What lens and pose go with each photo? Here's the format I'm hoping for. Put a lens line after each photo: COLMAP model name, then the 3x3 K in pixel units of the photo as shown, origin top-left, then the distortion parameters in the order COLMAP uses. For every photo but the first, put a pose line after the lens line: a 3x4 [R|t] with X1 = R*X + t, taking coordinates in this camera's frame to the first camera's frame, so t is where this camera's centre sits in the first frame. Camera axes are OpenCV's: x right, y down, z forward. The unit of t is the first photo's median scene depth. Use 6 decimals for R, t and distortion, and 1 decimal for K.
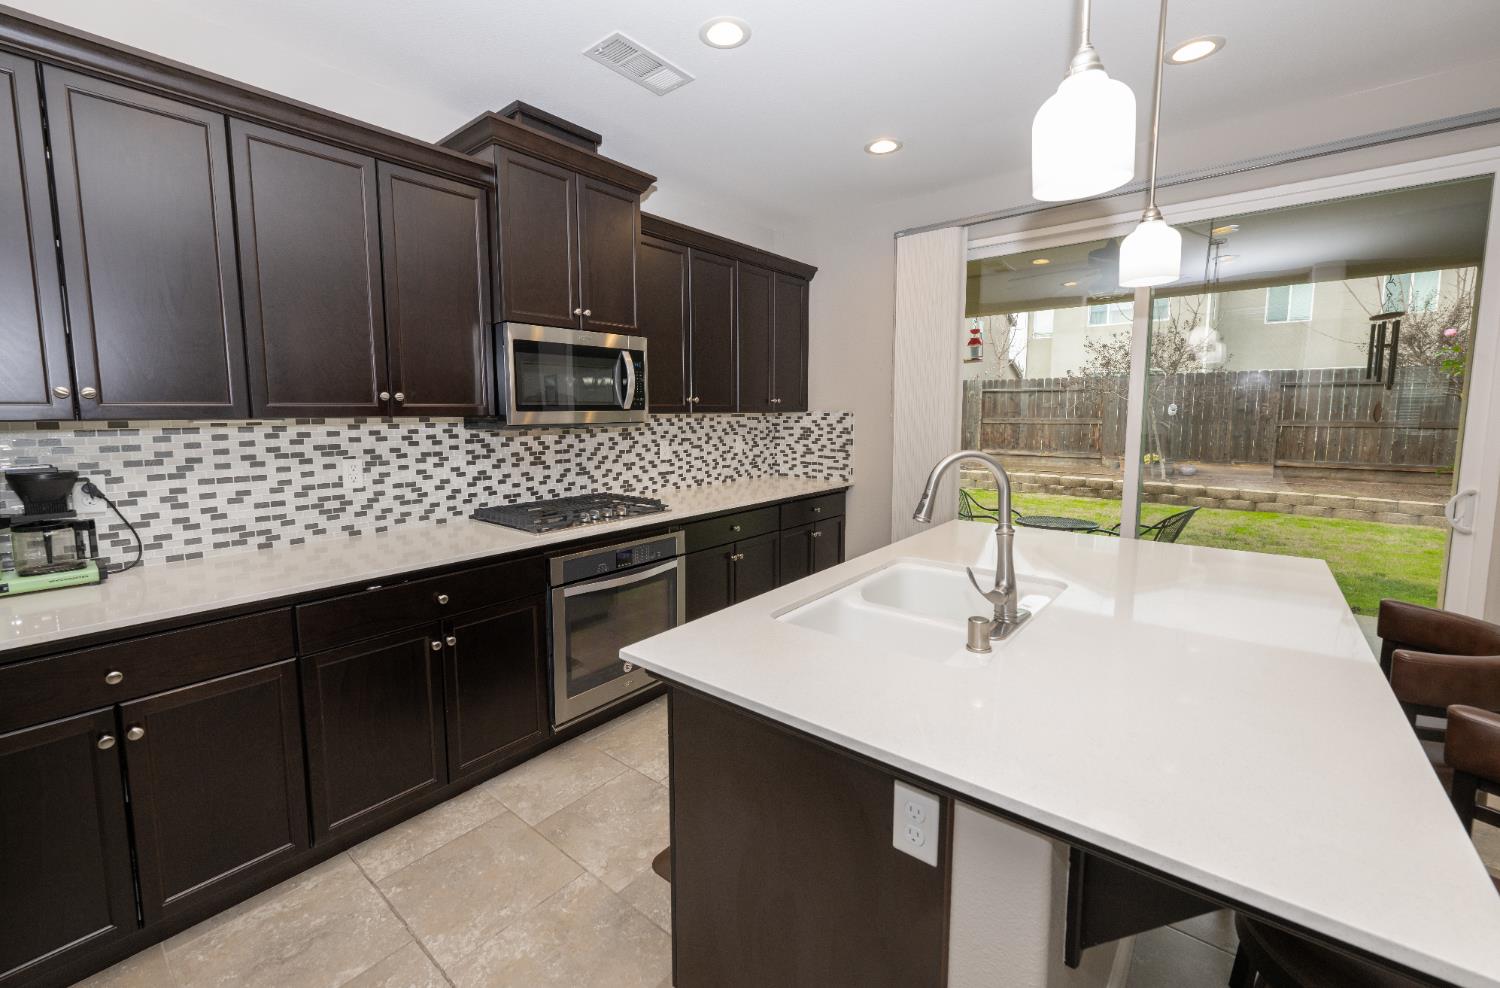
lens RADIAL K [[606.1, 0, 721.6], [0, 606.1, 474.1], [0, 0, 1]] dist [-0.006842, 0.000814]
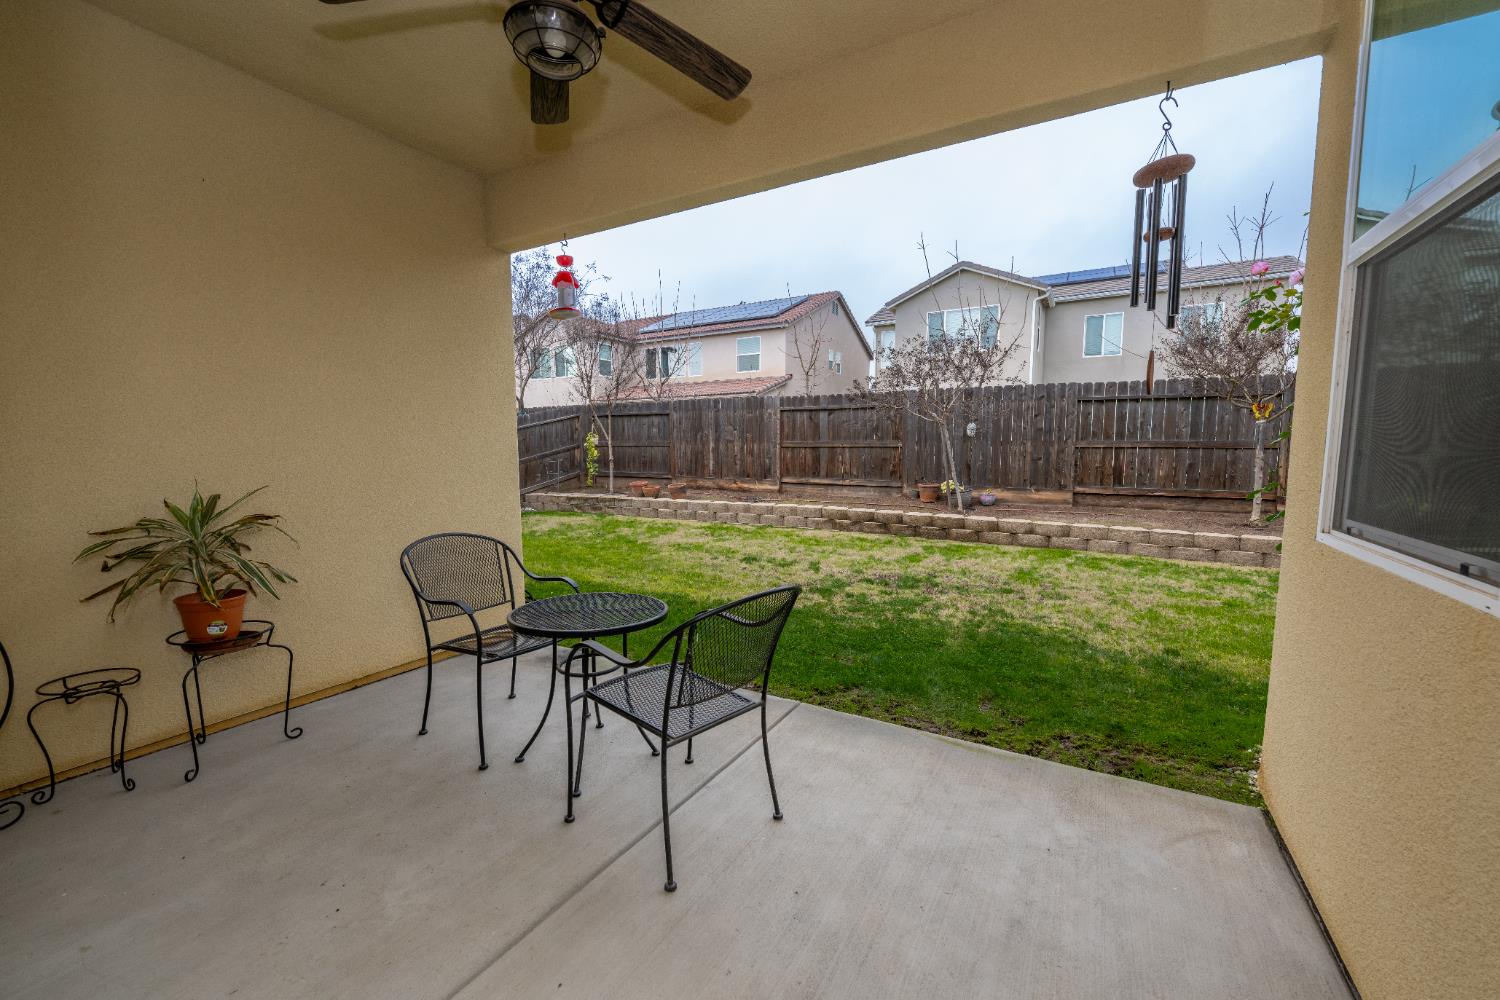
lens RADIAL K [[597.4, 0, 741.6], [0, 597.4, 501.2], [0, 0, 1]] dist [-0.005154, 0.001045]
pose [[0.981061, -0.011701, 0.193345, 0.773993], [0.013908, 0.999853, -0.010064, -0.000117], [-0.193199, 0.012562, 0.981079, 0.684752]]
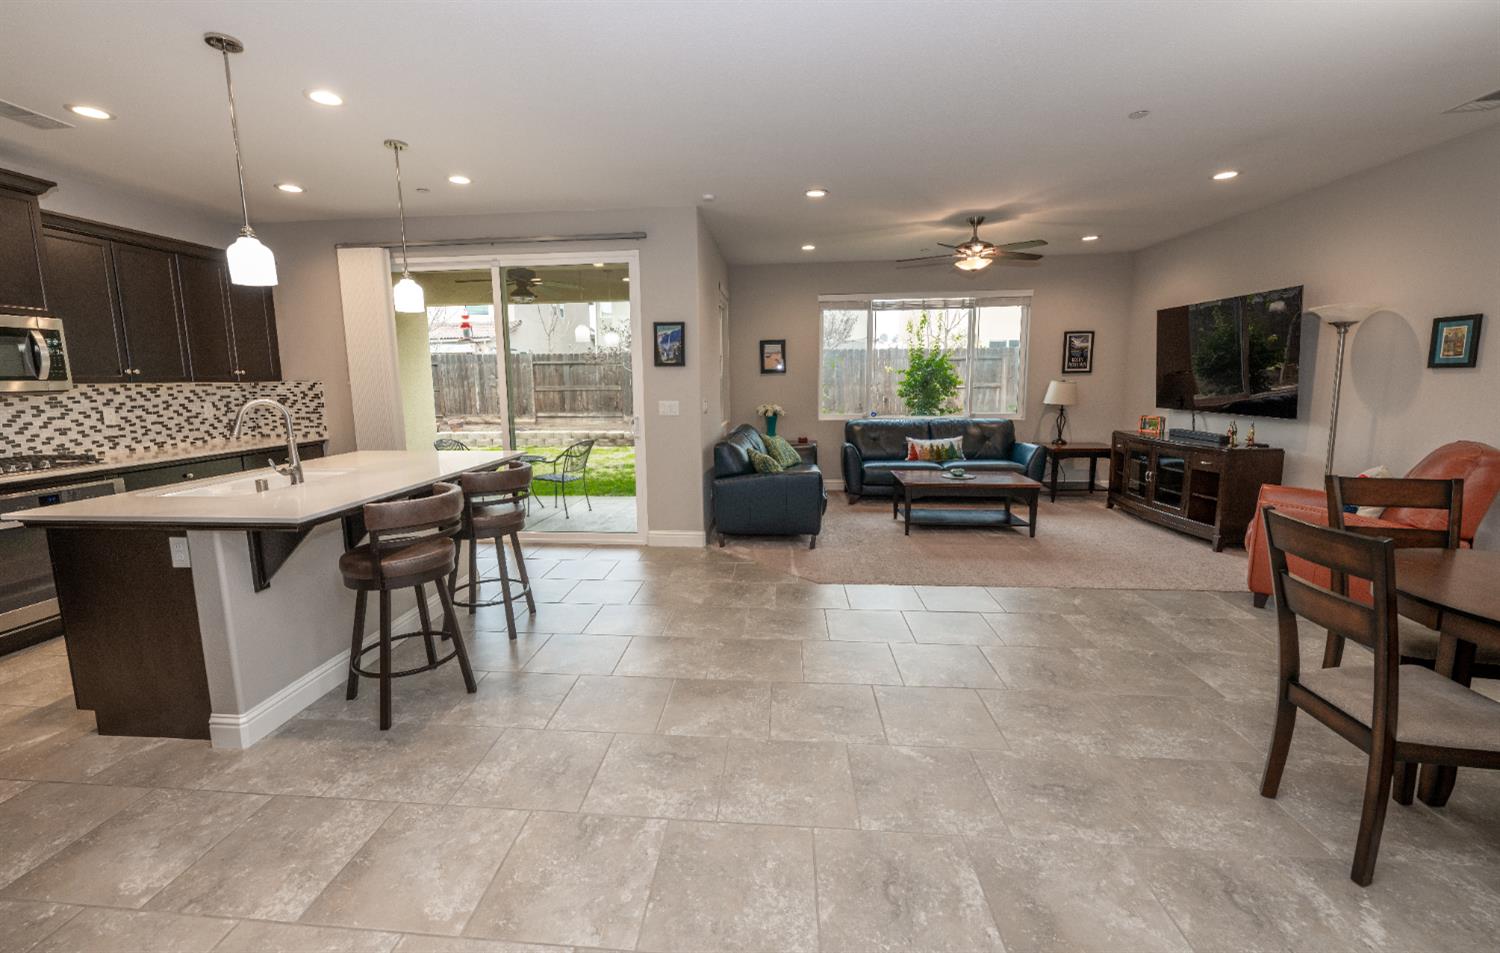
lens RADIAL K [[599.8, 0, 714.6], [0, 599.8, 461.6], [0, 0, 1]] dist [-0.000698, -0.000266]
pose [[0.821611, -0.083397, 0.563916, 0.189323], [0.066515, 0.996509, 0.050463, 0.061072], [-0.566155, -0.003952, 0.824289, -0.537346]]
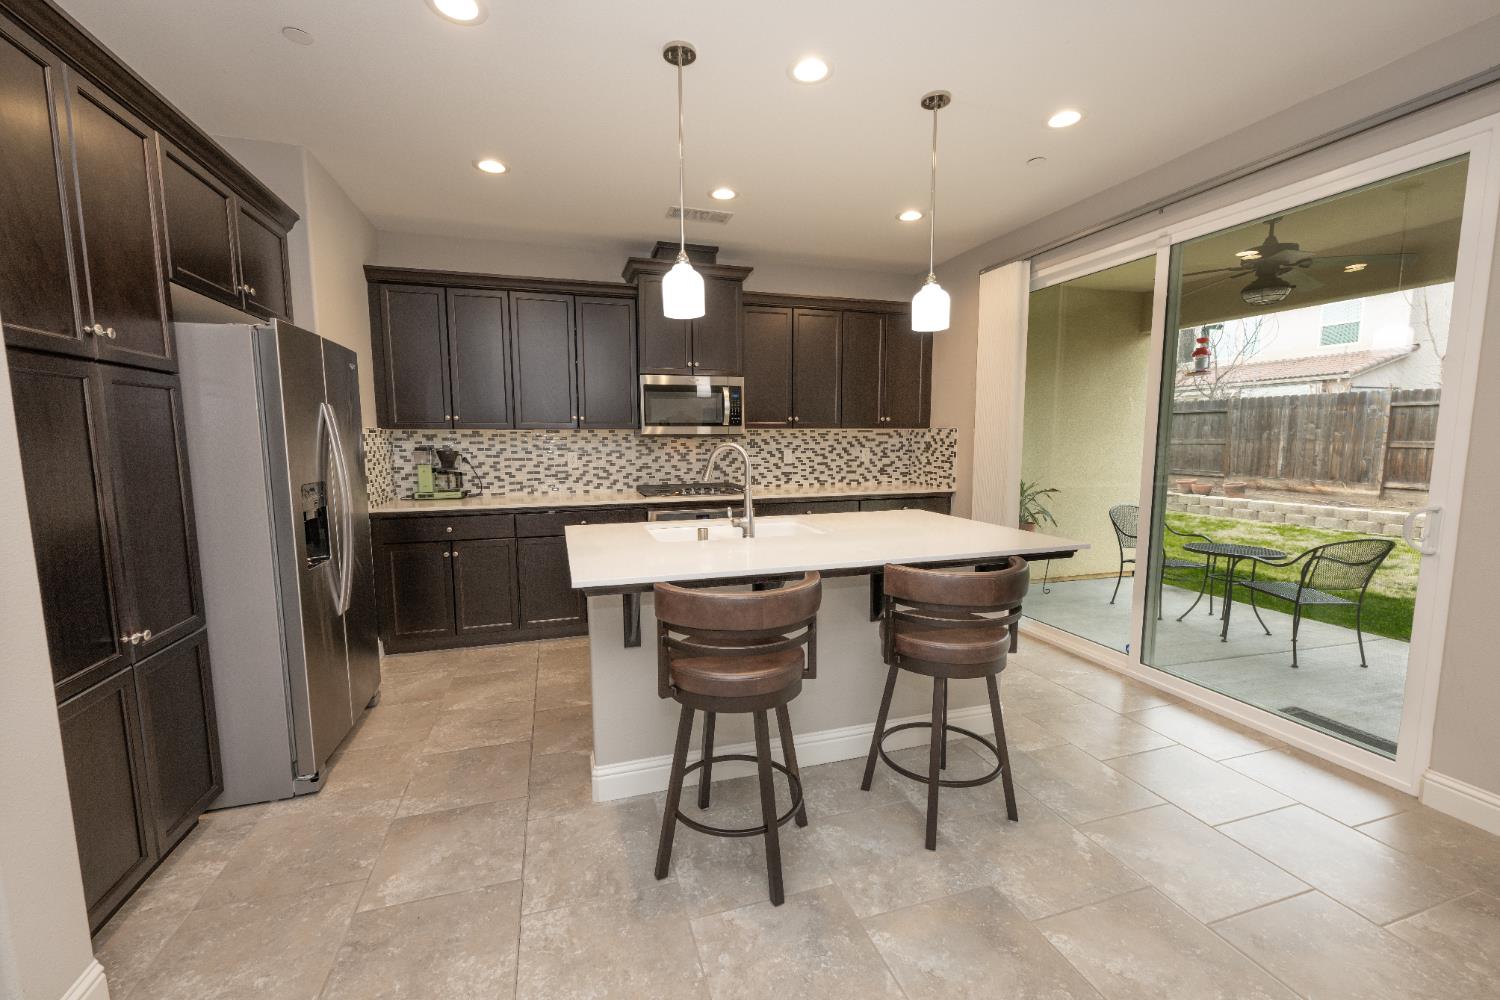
lens RADIAL K [[597.4, 0, 750.8], [0, 597.4, 508.7], [0, 0, 1]] dist [-0.005154, 0.001045]
pose [[0.850018, 0.066524, -0.522536, 0.534741], [-0.055267, 0.997781, 0.037124, 0.032353], [0.523846, -0.002677, 0.851809, -0.186136]]
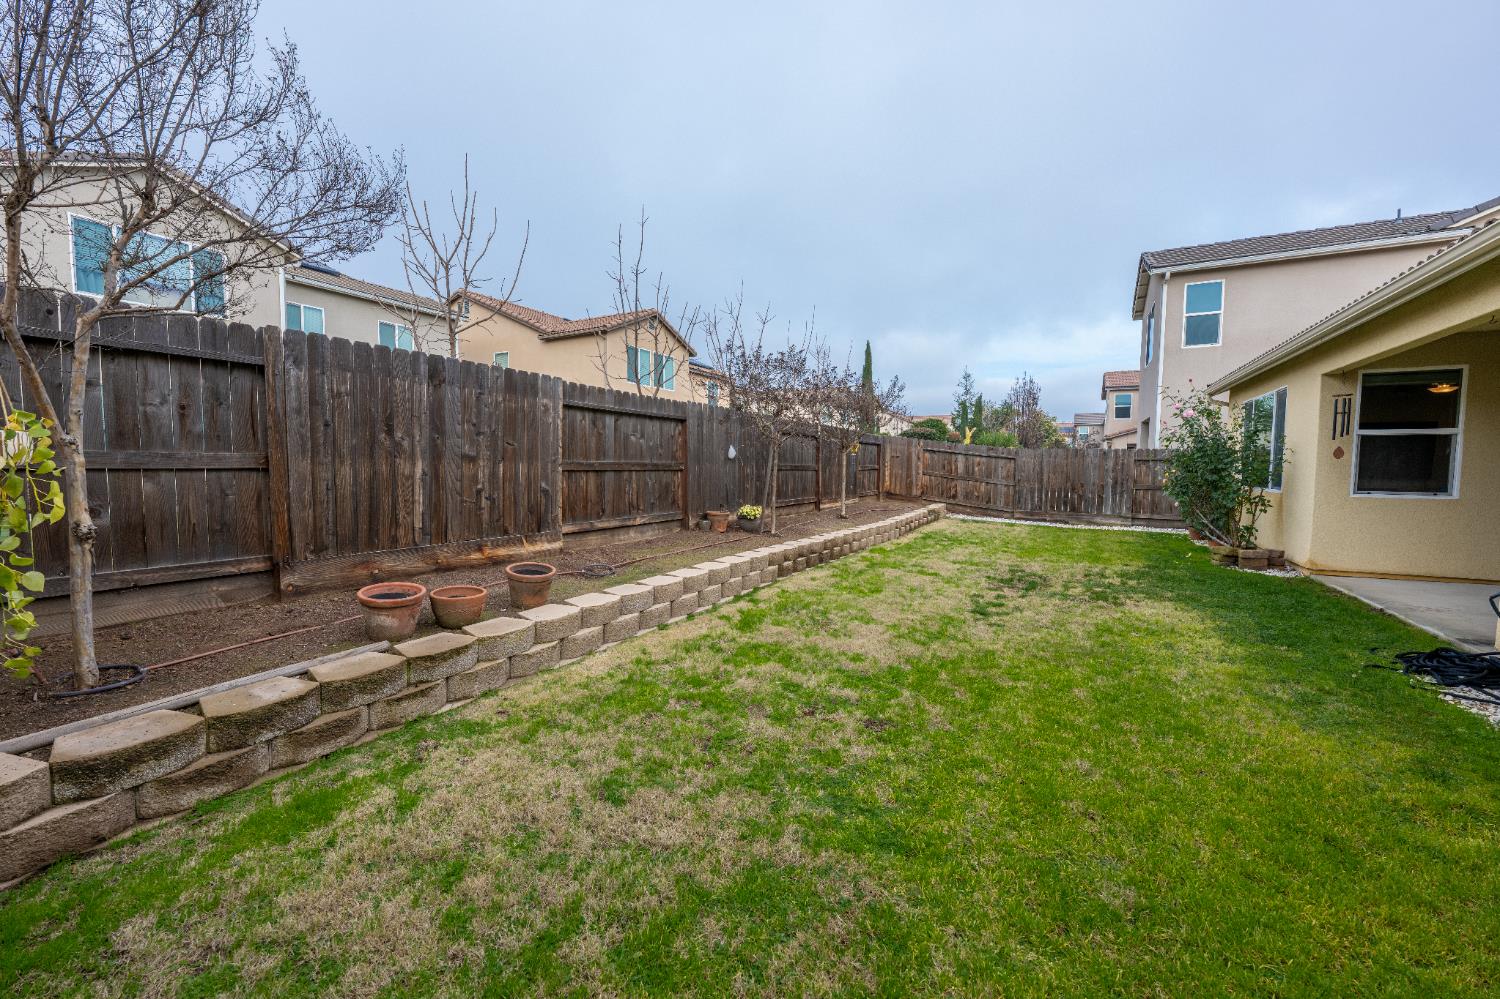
lens RADIAL K [[597.4, 0, 746.4], [0, 597.4, 500.1], [0, 0, 1]] dist [-0.005154, 0.001045]
pose [[-0.211366, -0.050762, 0.976088, -0.199006], [0.096227, 0.992718, 0.072464, -0.295992], [-0.972659, 0.109242, -0.204942, 3.500862]]
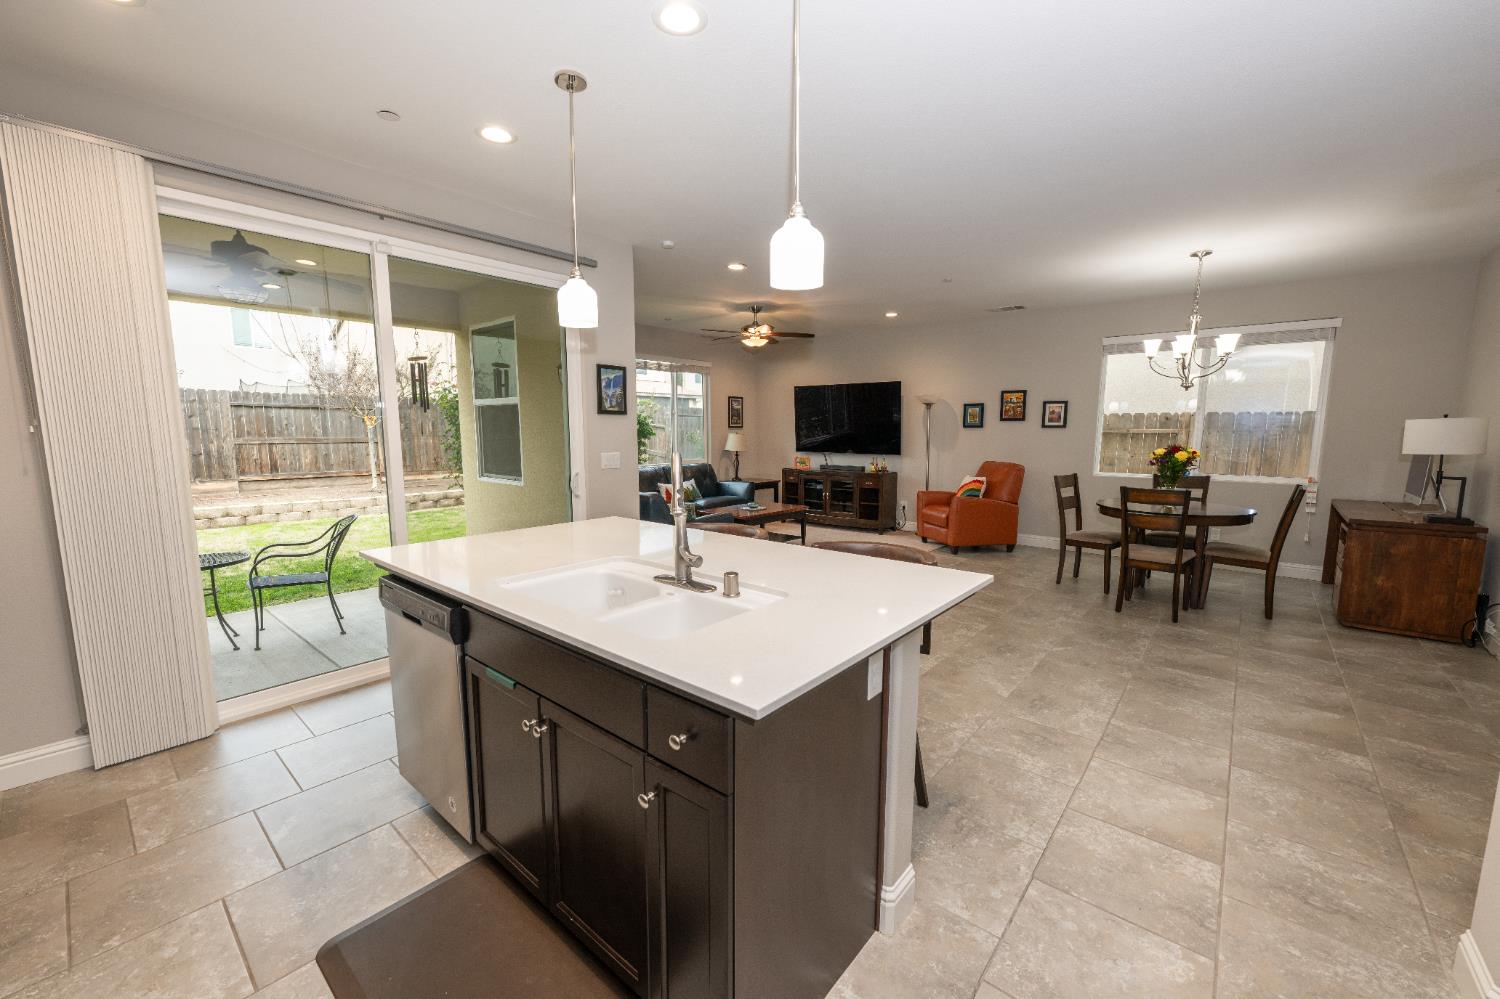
lens RADIAL K [[597.4, 0, 733.3], [0, 597.4, 502.4], [0, 0, 1]] dist [-0.005154, 0.001045]
pose [[0.008048, -0.117670, 0.993020, -0.306264], [0.103269, 0.987840, 0.116219, -0.025060], [-0.994621, 0.101613, 0.020102, 0.330814]]
